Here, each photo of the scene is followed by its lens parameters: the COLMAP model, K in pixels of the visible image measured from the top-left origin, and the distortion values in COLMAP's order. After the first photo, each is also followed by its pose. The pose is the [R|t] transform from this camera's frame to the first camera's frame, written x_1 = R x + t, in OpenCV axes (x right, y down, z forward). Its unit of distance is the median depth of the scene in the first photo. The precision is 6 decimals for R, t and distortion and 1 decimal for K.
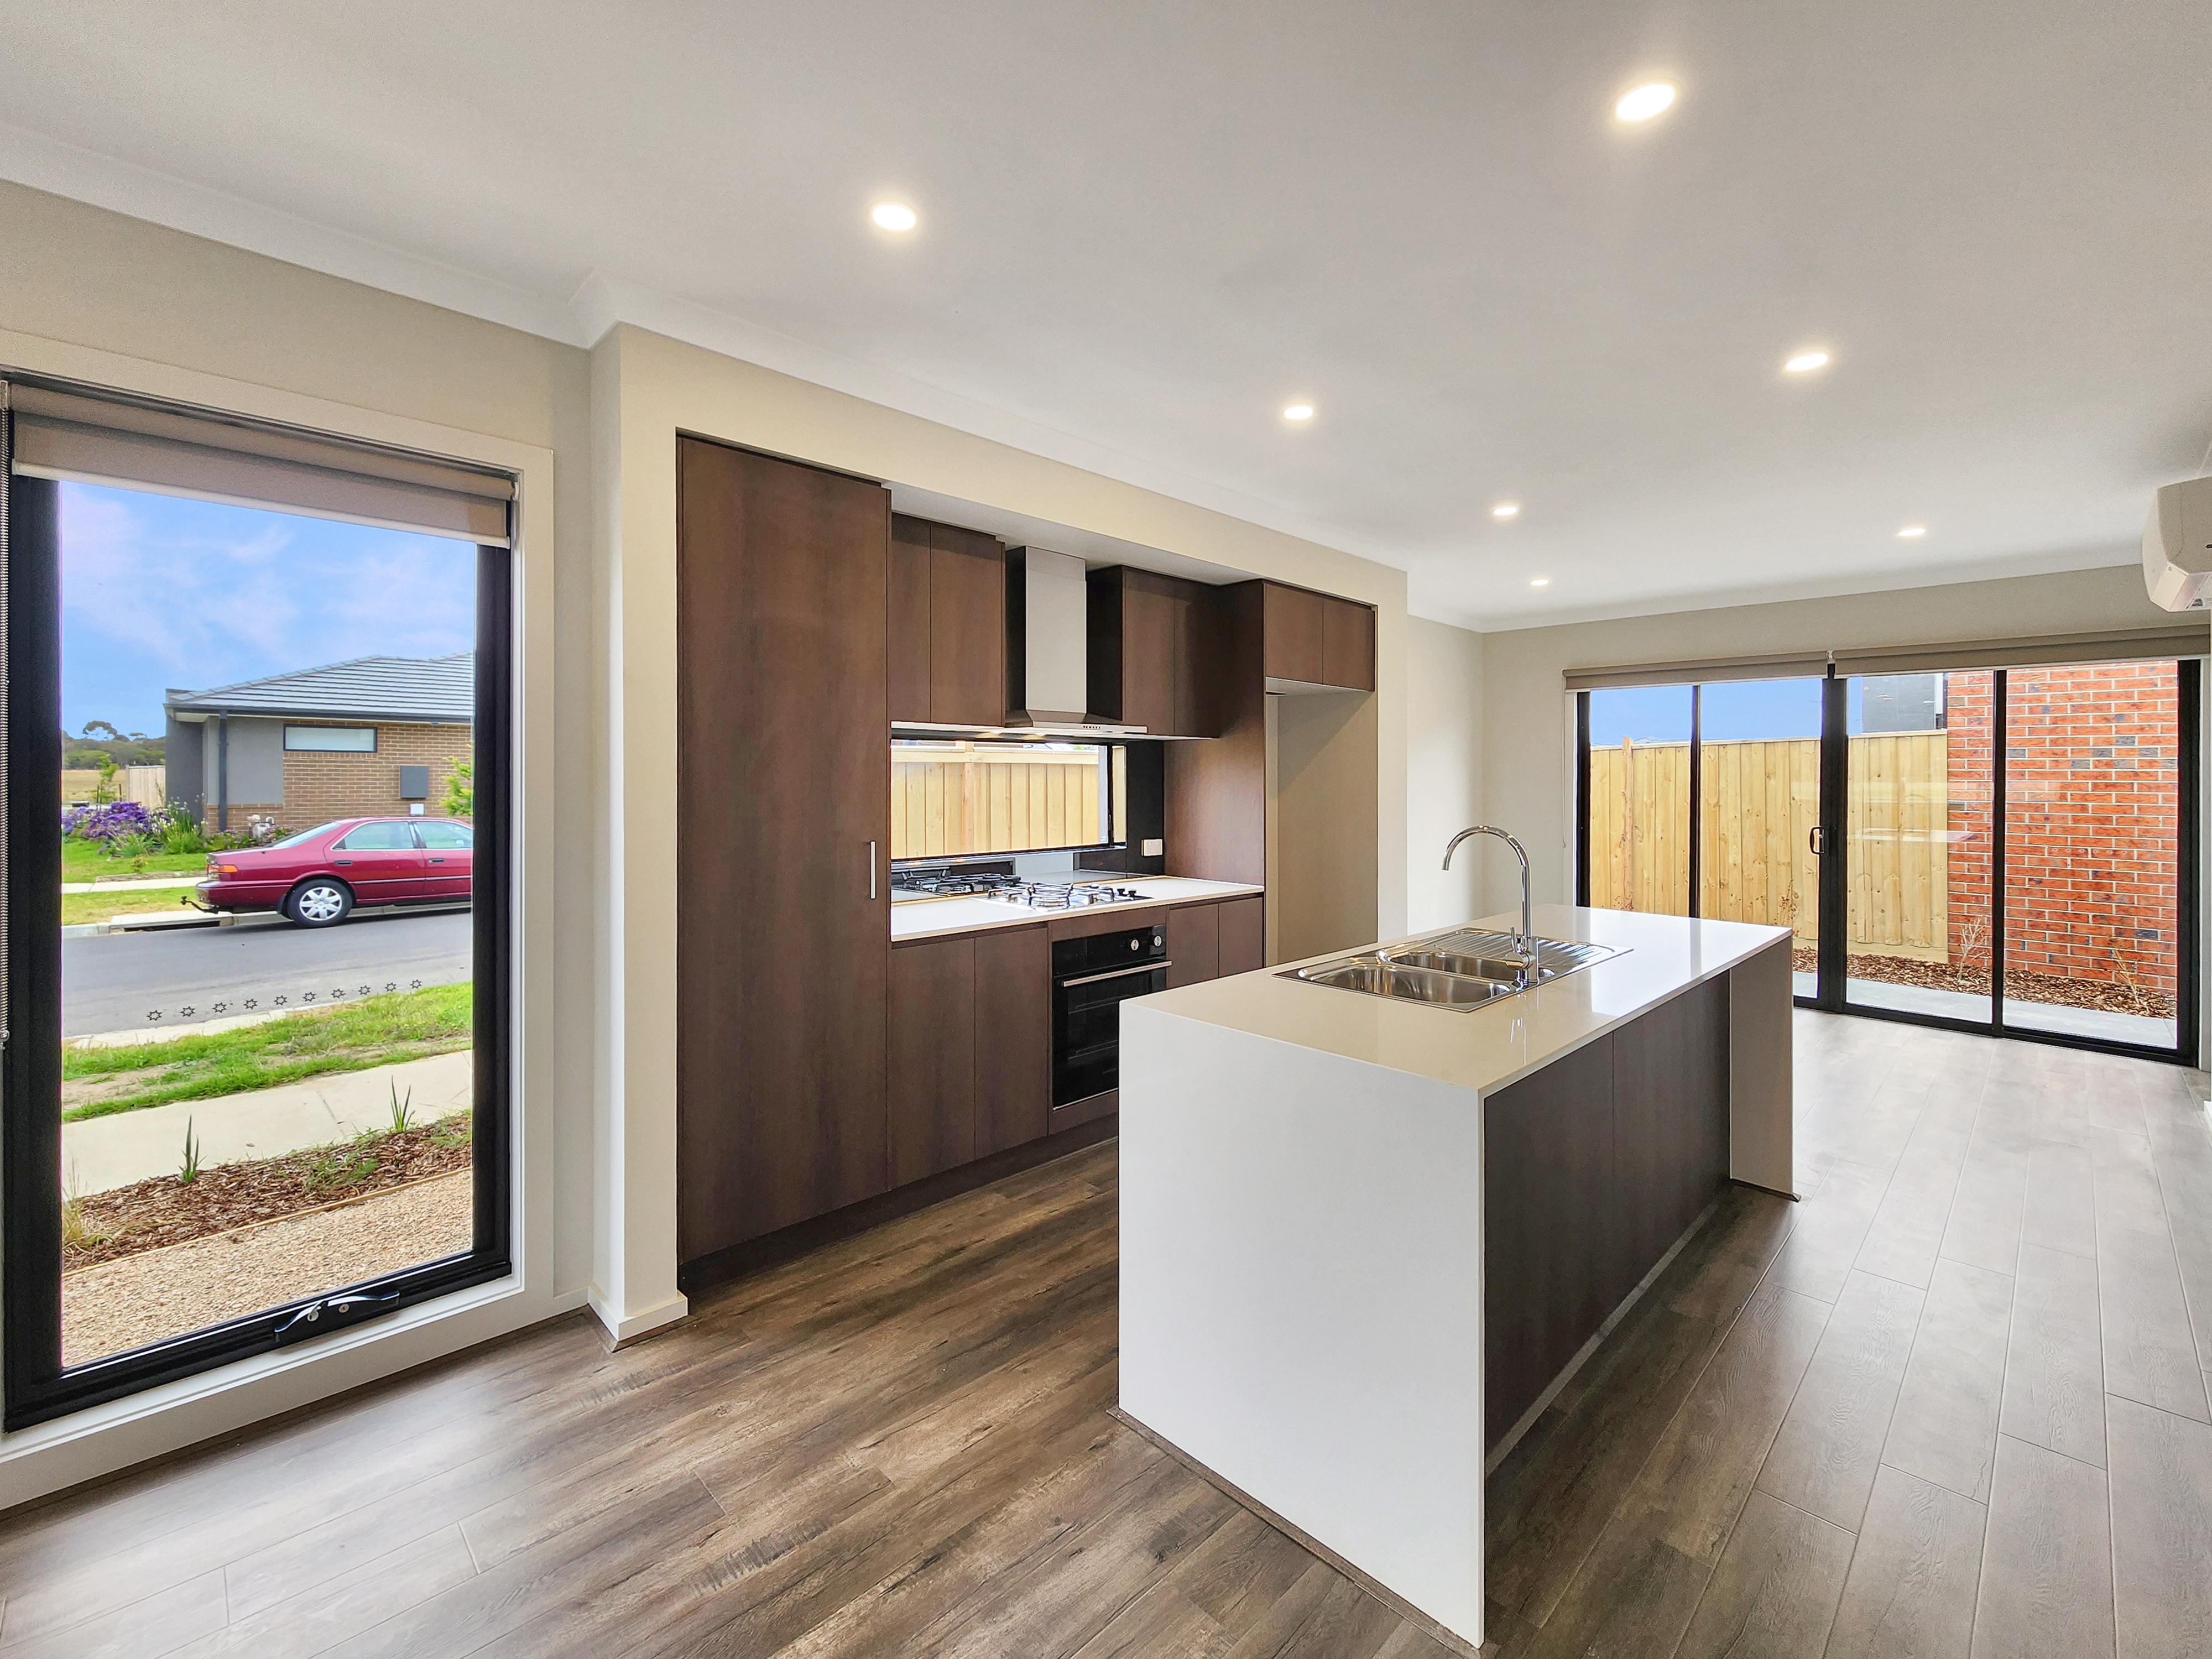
lens RADIAL K [[944.5, 0, 1101.2], [0, 944.5, 776.9], [0, 0, 1]] dist [-0.003010, 0.000049]
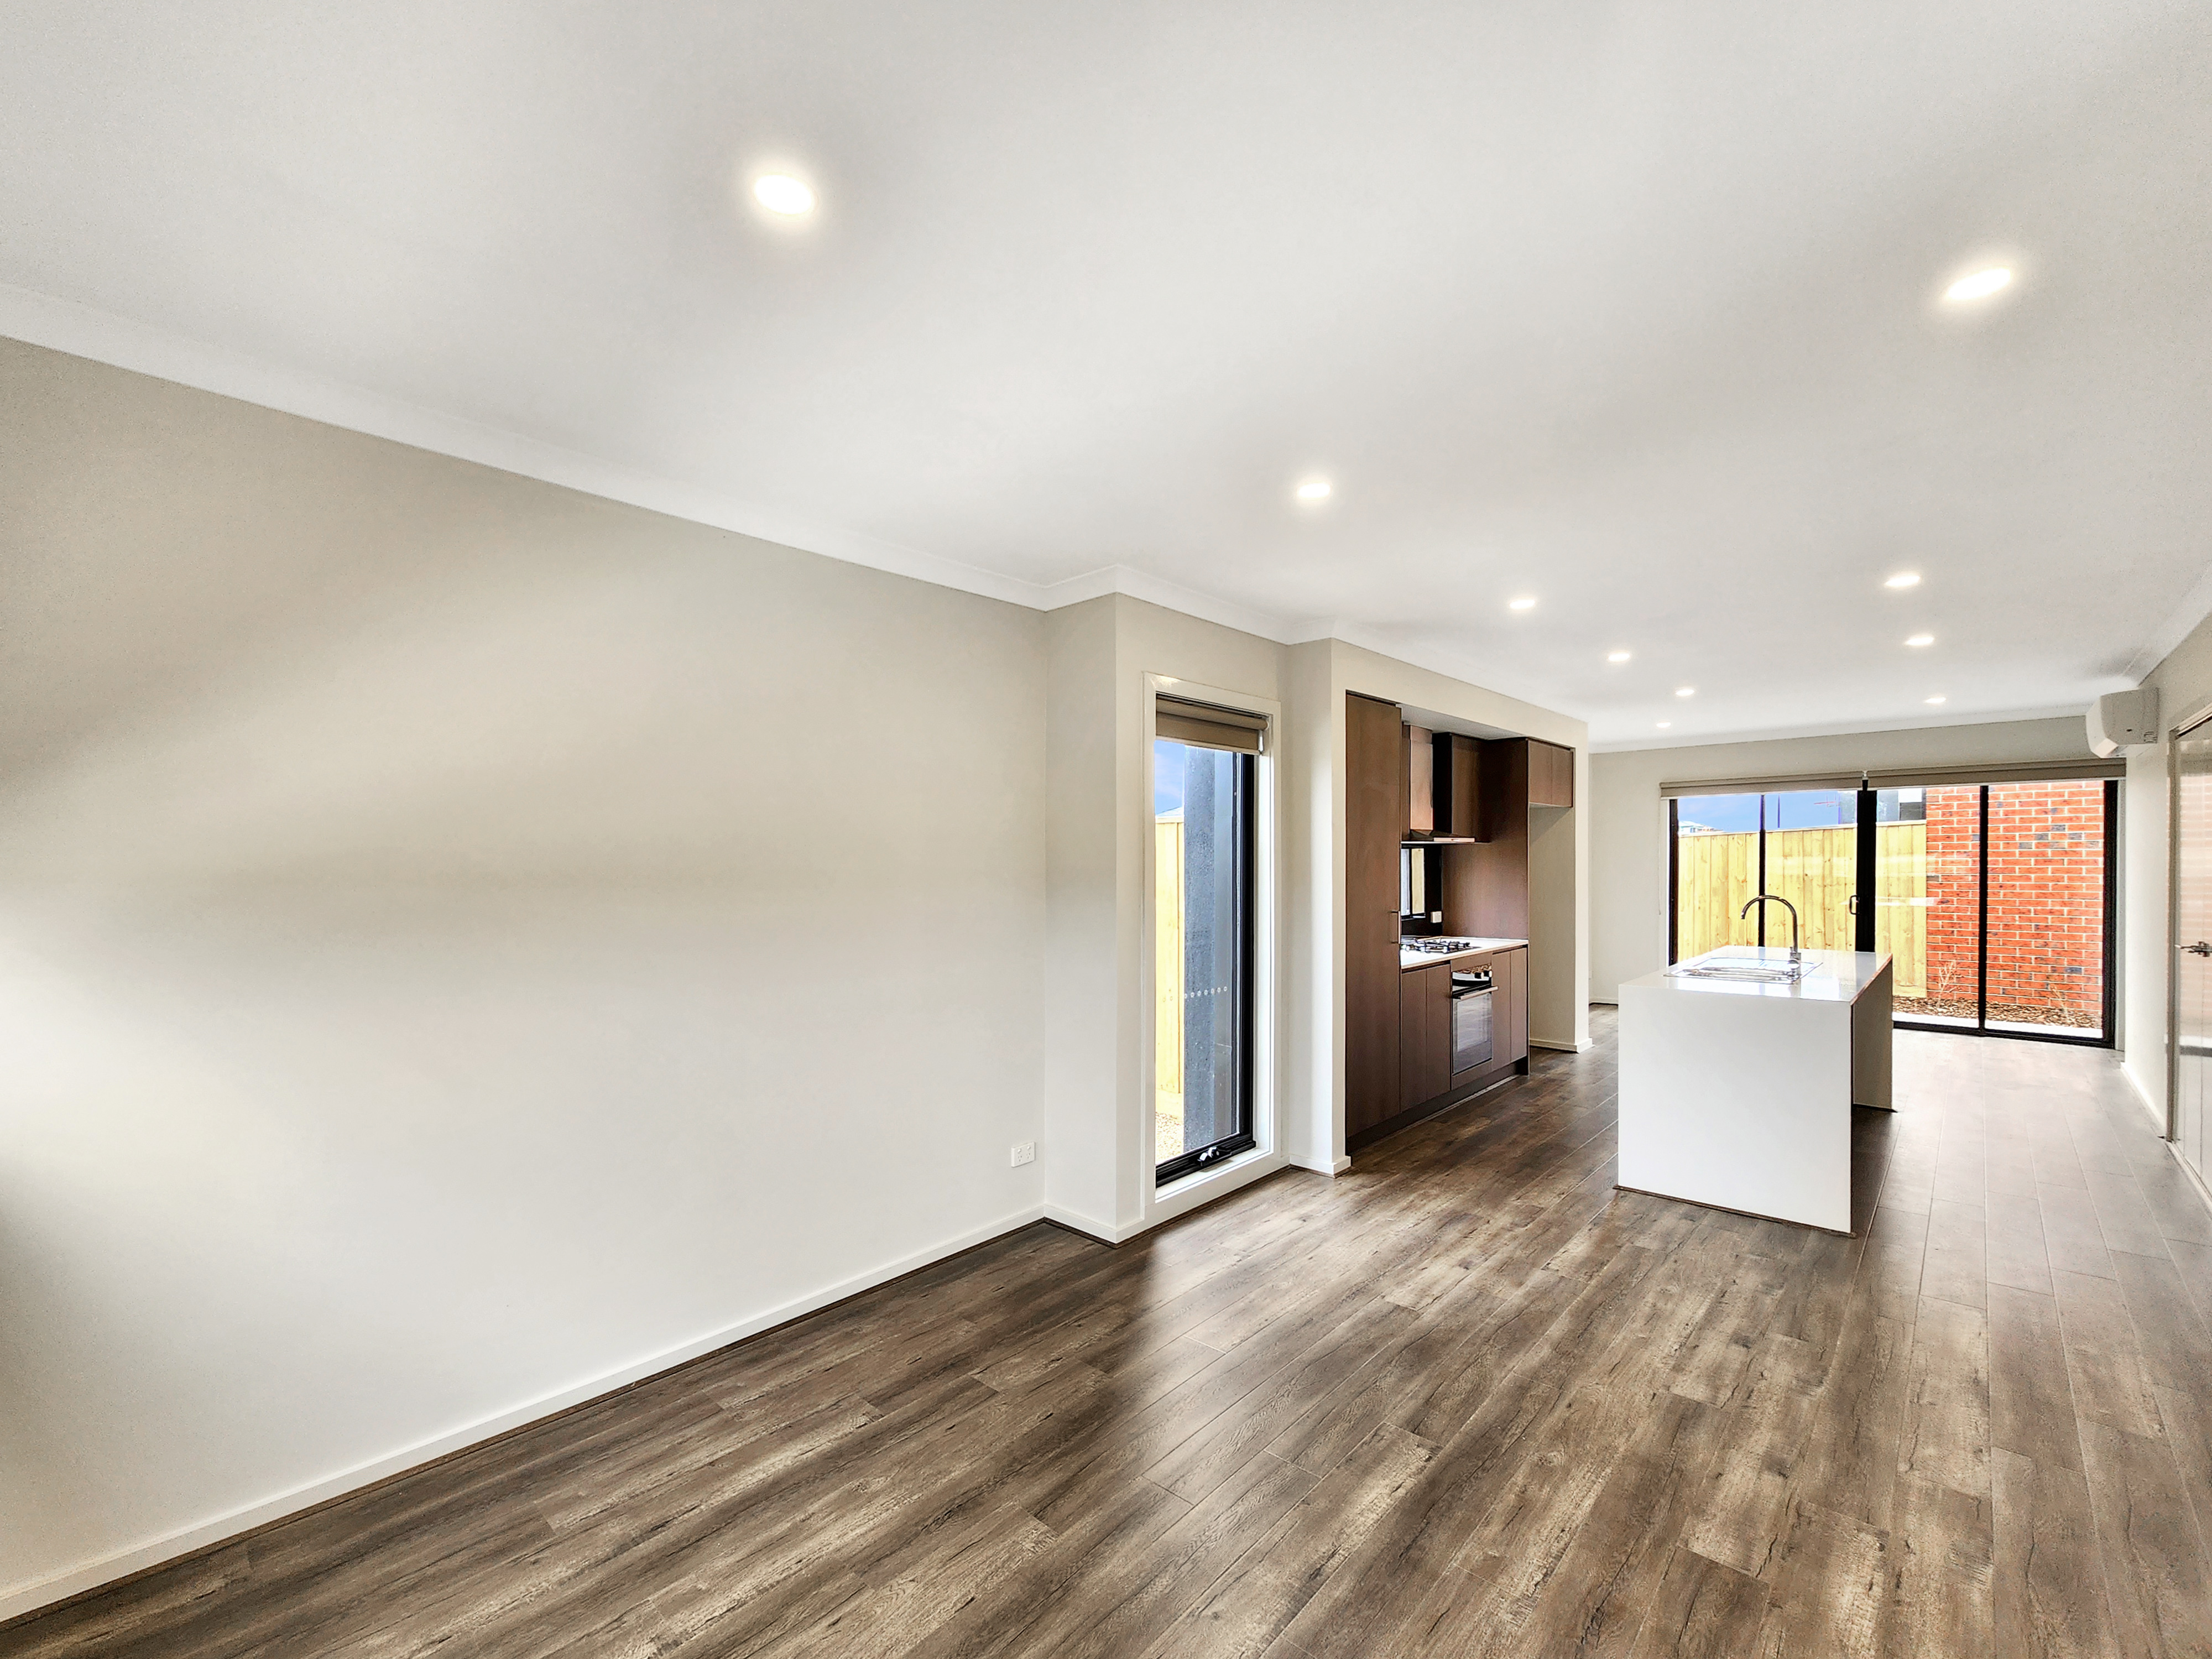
lens RADIAL K [[944.5, 0, 1079.0], [0, 944.5, 881.7], [0, 0, 1]] dist [-0.003010, 0.000049]
pose [[0.999101, -0.017449, 0.038640, -0.496751], [0.016605, 0.999619, 0.022062, -0.019675], [-0.039010, -0.021401, 0.999010, -0.397612]]
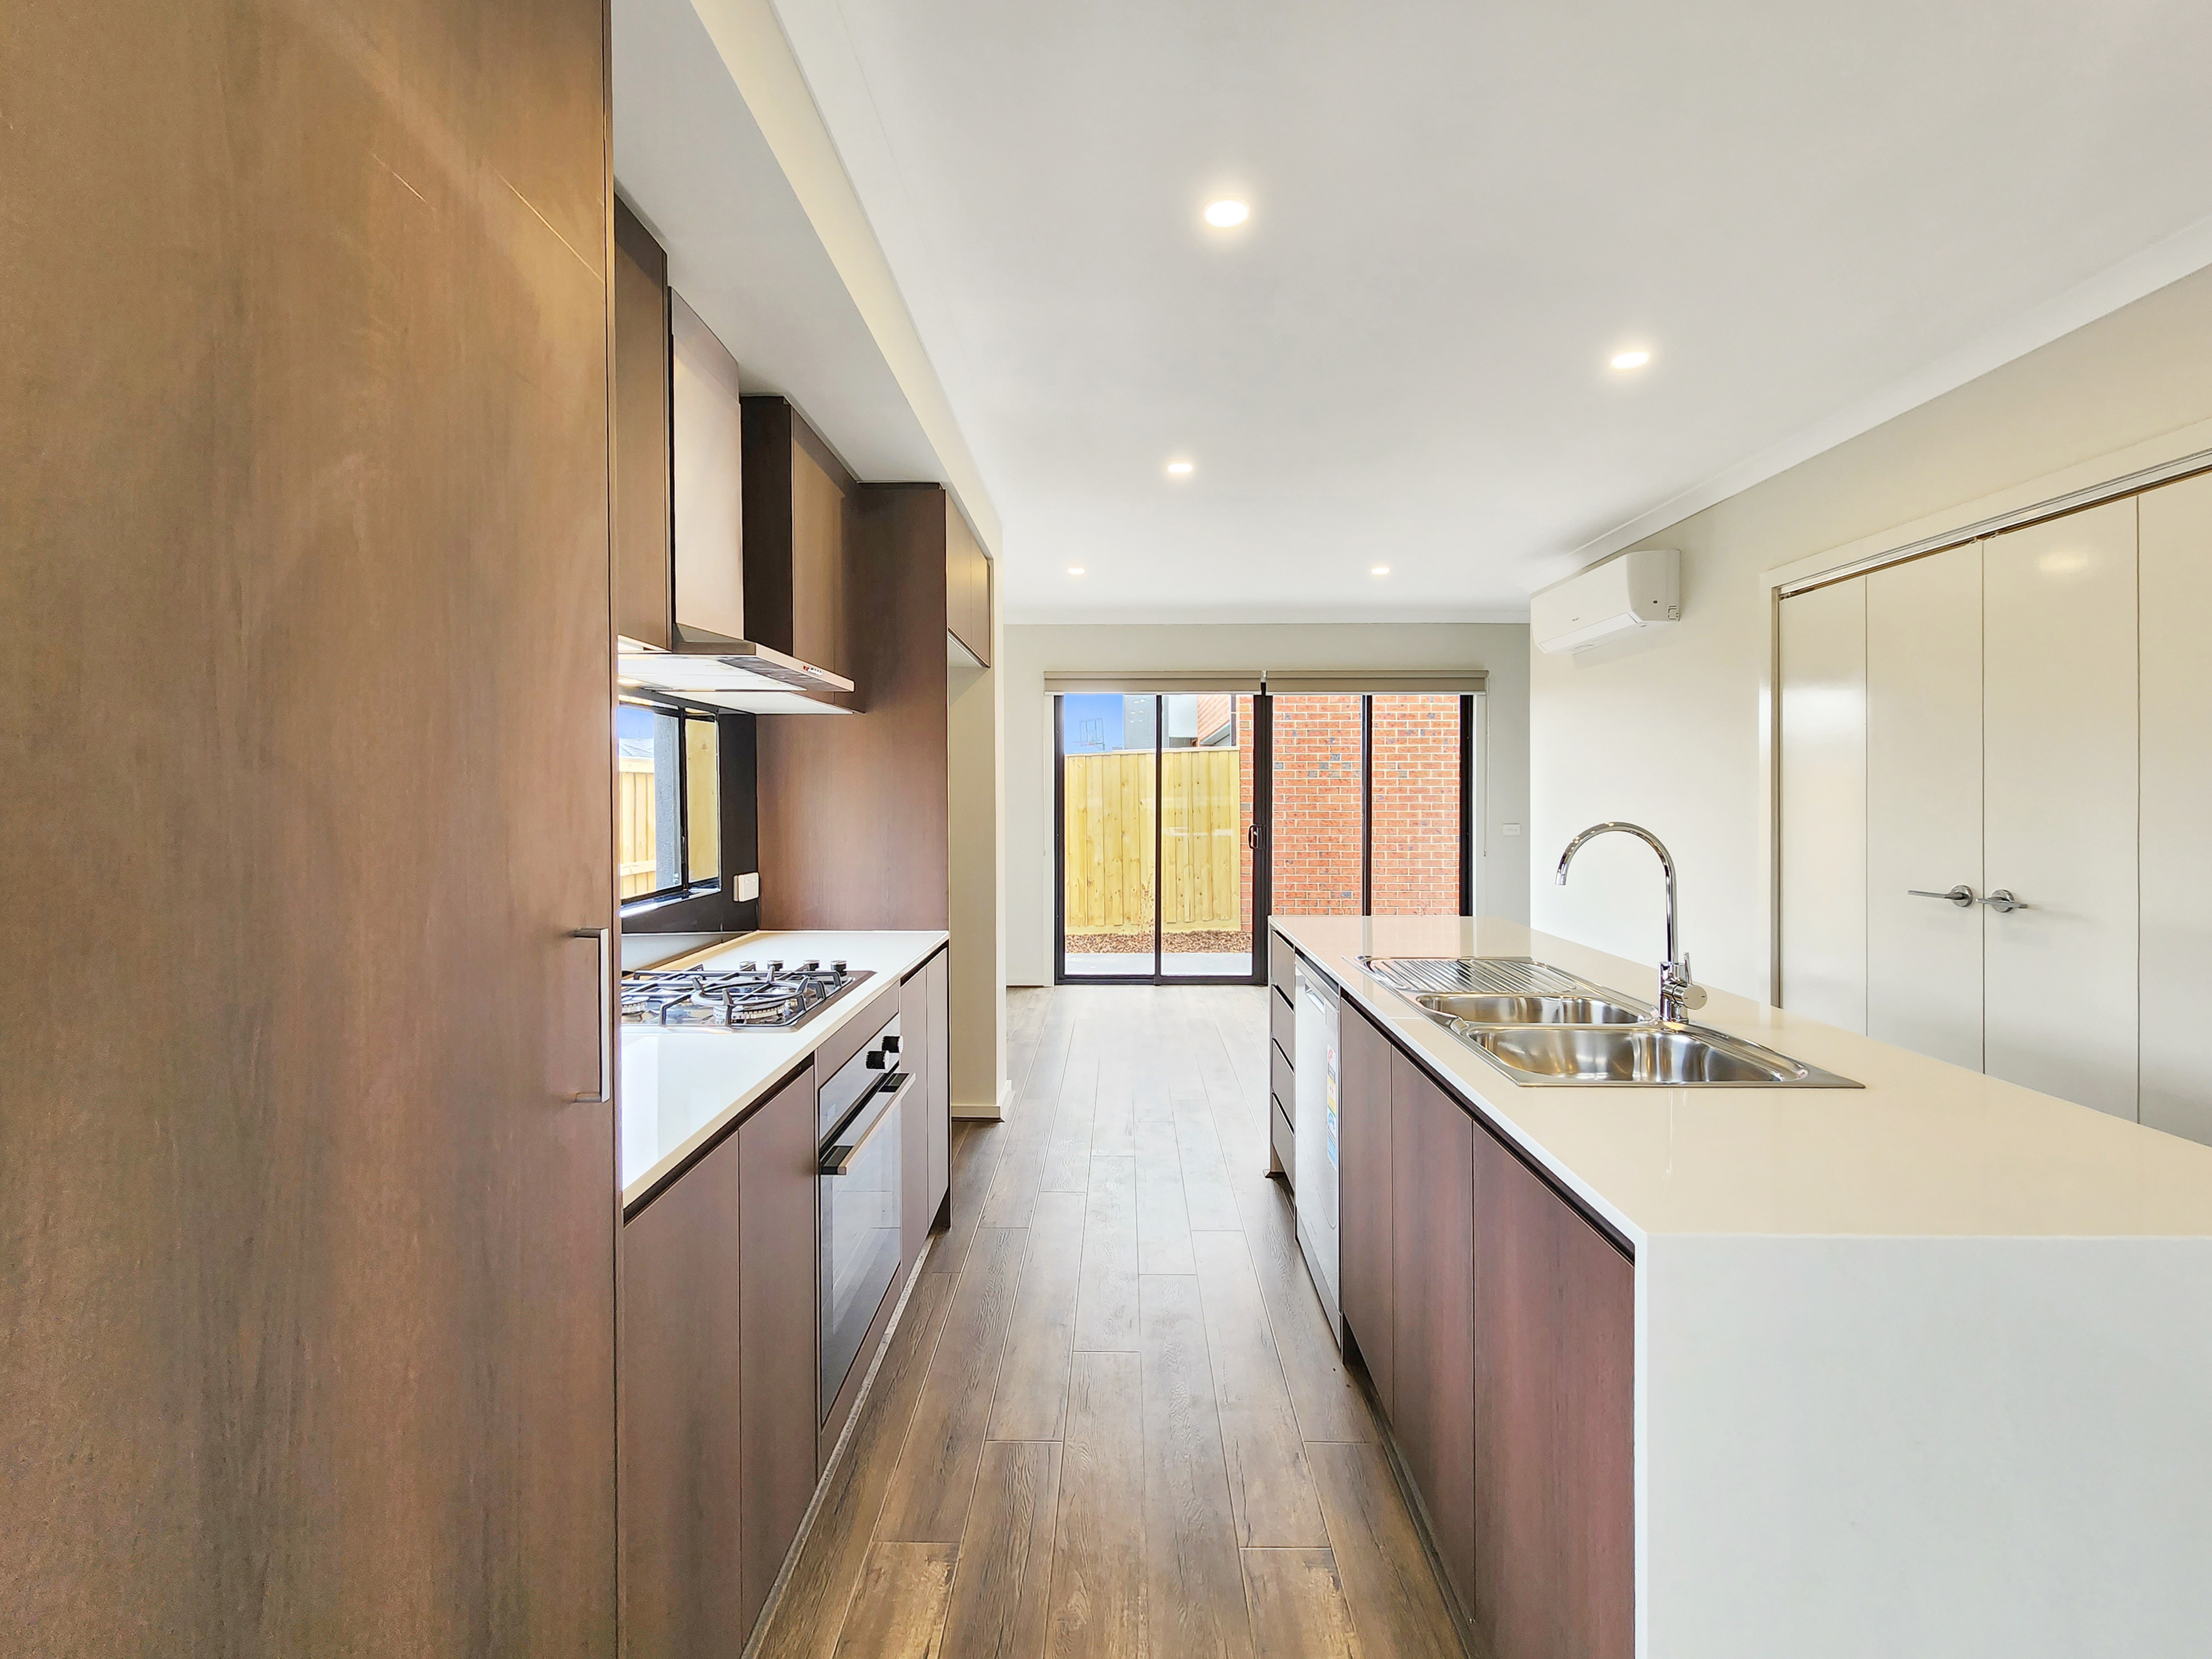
lens RADIAL K [[944.5, 0, 1089.1], [0, 944.5, 788.3], [0, 0, 1]] dist [-0.003010, 0.000049]
pose [[0.713307, -0.003178, 0.700845, -0.195033], [0.007082, 0.999971, -0.002674, 0.011759], [-0.700816, 0.006871, 0.713309, 0.357015]]
